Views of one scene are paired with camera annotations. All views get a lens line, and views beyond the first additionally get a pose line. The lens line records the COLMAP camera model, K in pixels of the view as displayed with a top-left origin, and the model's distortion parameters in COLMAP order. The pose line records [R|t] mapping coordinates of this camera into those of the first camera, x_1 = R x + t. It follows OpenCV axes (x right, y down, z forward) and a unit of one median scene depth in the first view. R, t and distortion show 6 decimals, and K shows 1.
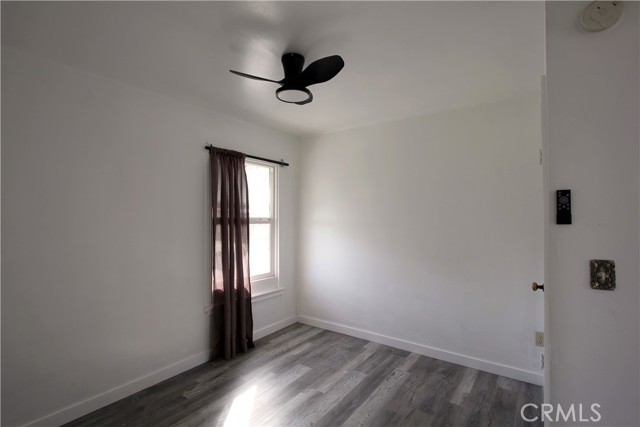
lens RADIAL K [[300.8, 0, 319.0], [0, 300.8, 216.1], [0, 0, 1]] dist [-0.011208, 0.001233]
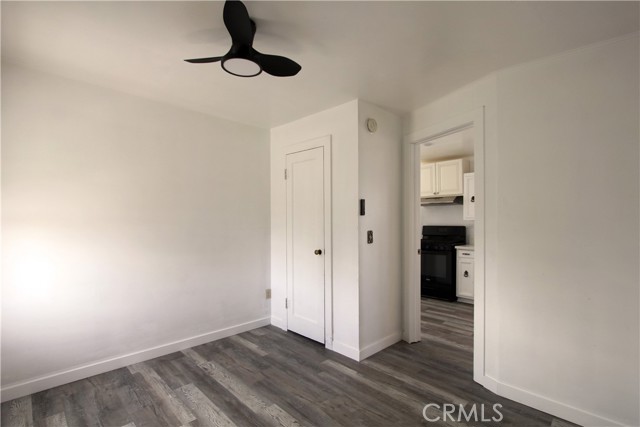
lens RADIAL K [[300.8, 0, 322.7], [0, 300.8, 215.6], [0, 0, 1]] dist [-0.011208, 0.001233]
pose [[0.151561, 0.007577, 0.988419, -0.659601], [-0.012112, 0.999910, -0.005808, 0.021620], [-0.988374, -0.011091, 0.151639, 0.462515]]
